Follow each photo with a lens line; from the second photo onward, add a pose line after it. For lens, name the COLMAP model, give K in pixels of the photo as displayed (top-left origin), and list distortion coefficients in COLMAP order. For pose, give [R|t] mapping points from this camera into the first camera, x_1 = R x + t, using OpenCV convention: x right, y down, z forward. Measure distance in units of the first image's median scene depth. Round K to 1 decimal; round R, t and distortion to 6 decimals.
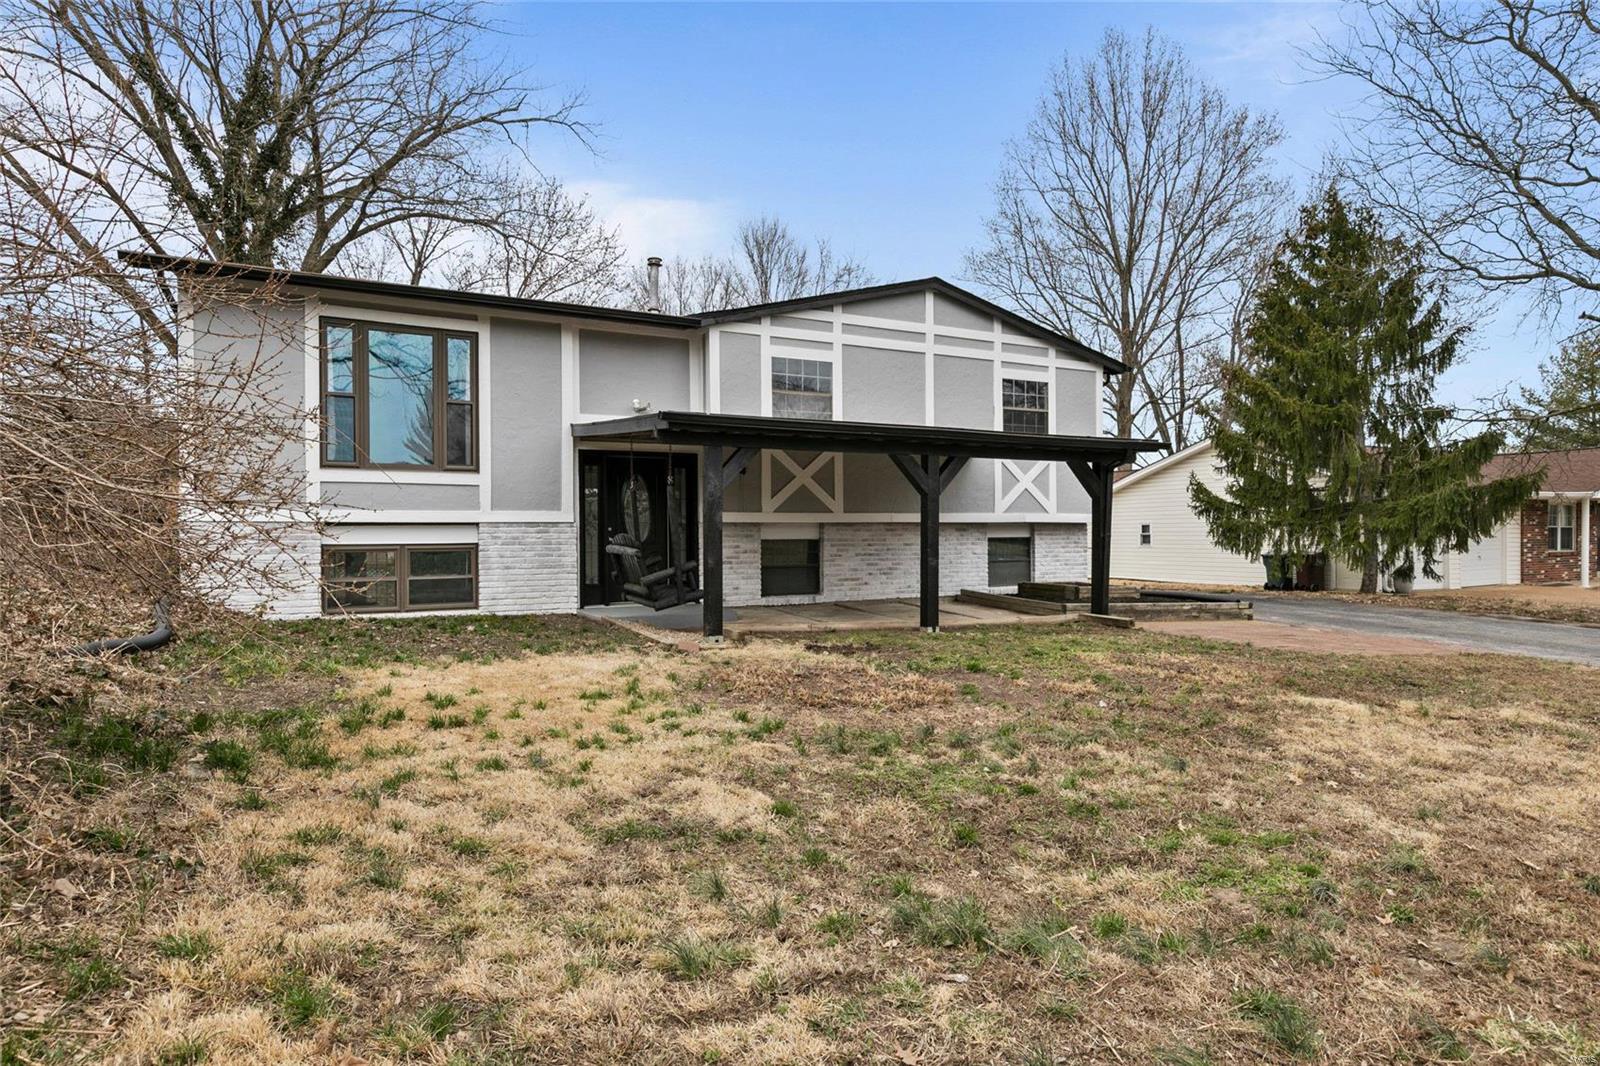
lens RADIAL K [[887.0, 0, 800.0], [0, 887.0, 533.0], [0, 0, 1]] dist [0.015744, 0.000215]
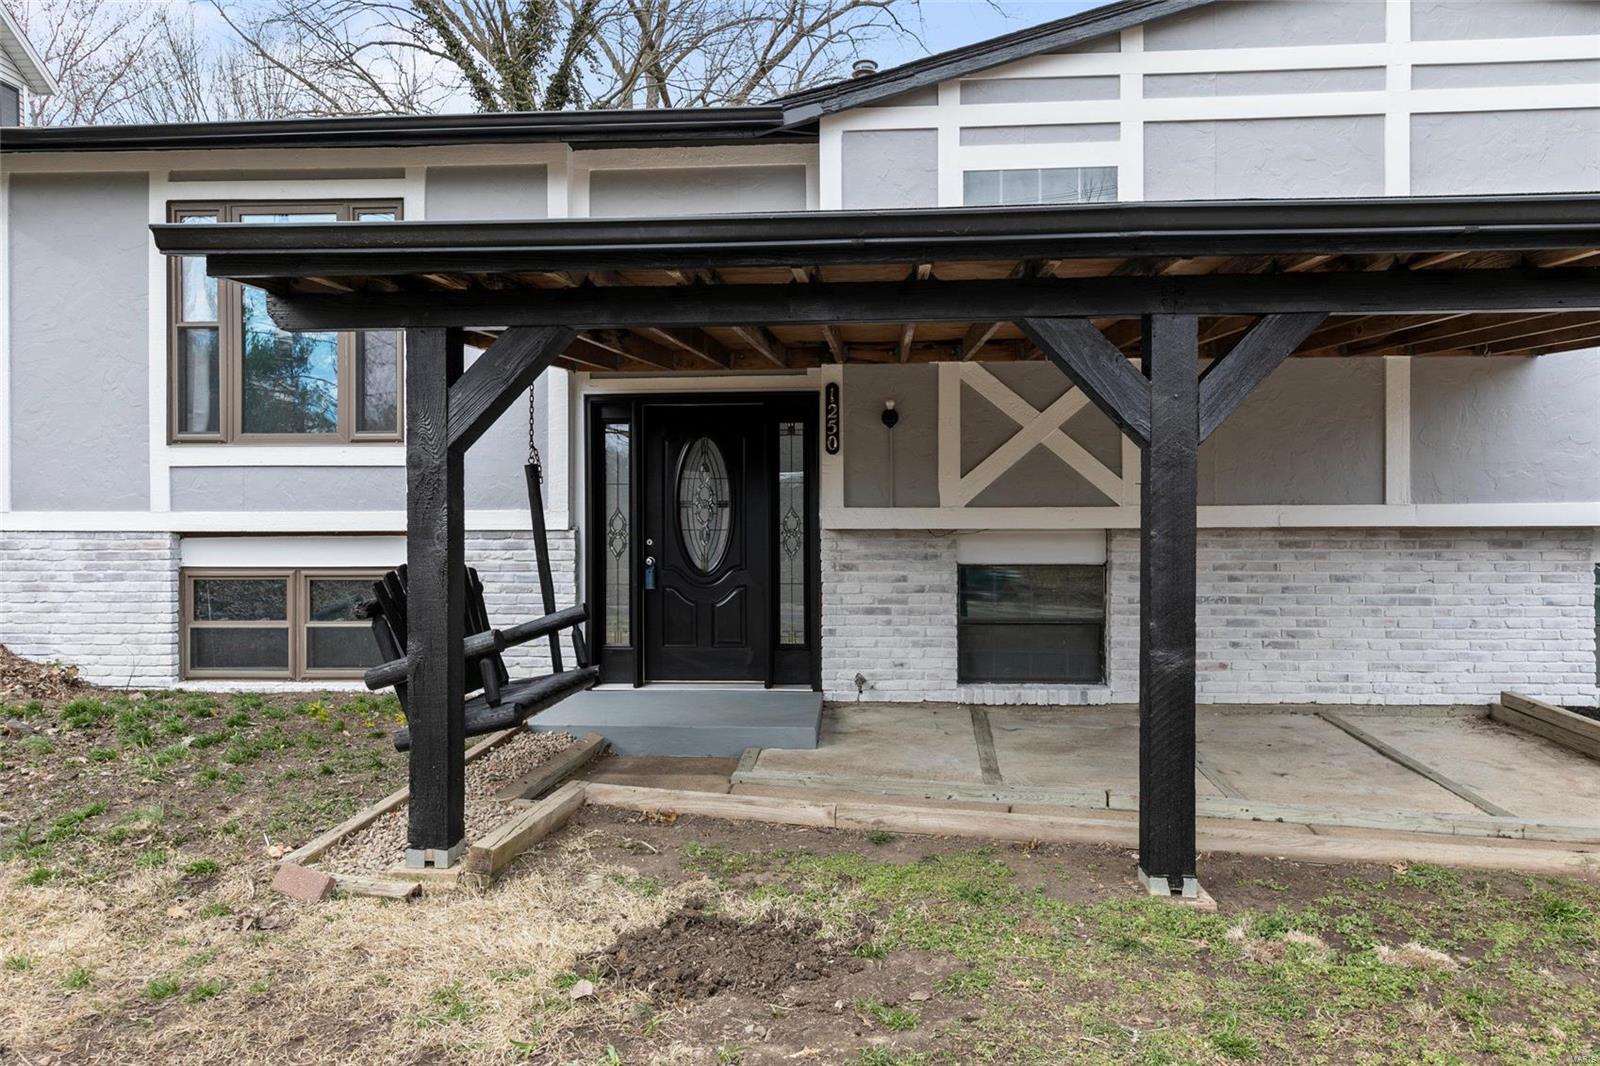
lens RADIAL K [[1033.2, 0, 800.0], [0, 1033.2, 533.0], [0, 0, 1]] dist [0.008436, 0.004564]
pose [[0.854188, 0.001796, -0.519961, 0.169454], [-0.001499, 0.999998, 0.000990, -0.009611], [0.519962, -0.000066, 0.854189, 0.475143]]
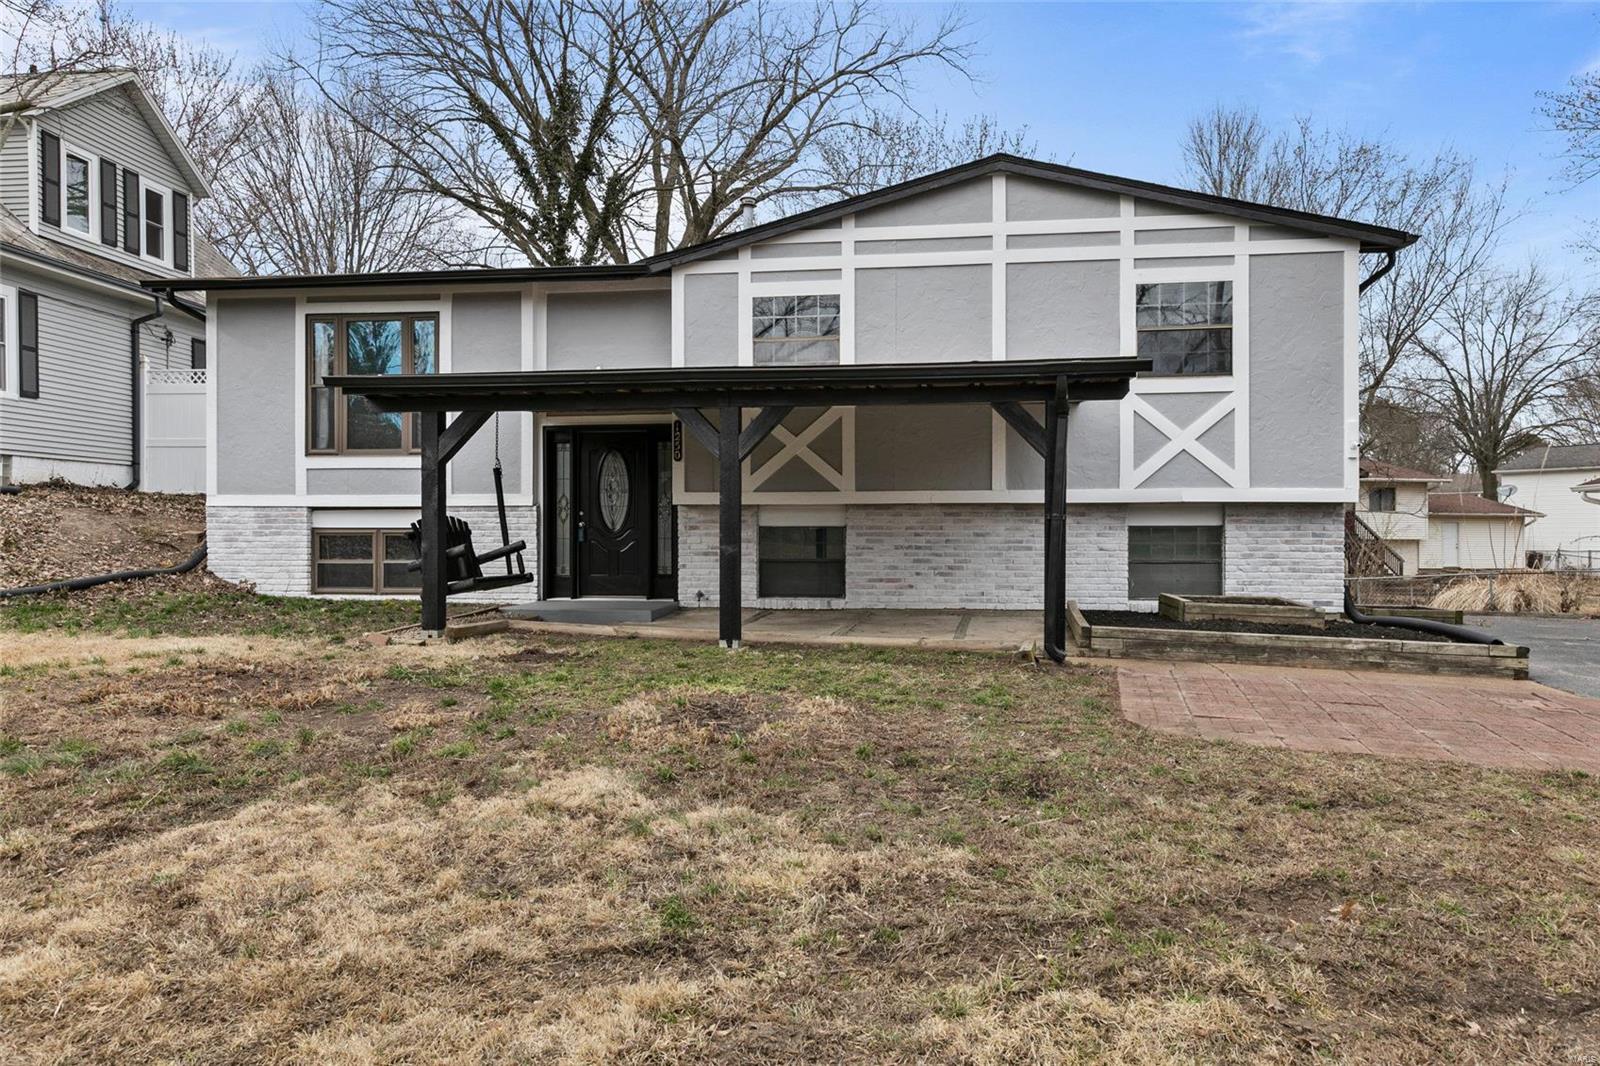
lens RADIAL K [[1033.2, 0, 800.0], [0, 1033.2, 533.0], [0, 0, 1]] dist [0.008436, 0.004564]
pose [[0.816907, 0.005071, -0.576747, 0.520781], [-0.004471, 0.999987, 0.002460, 0.011036], [0.576752, 0.000569, 0.816919, 0.252645]]
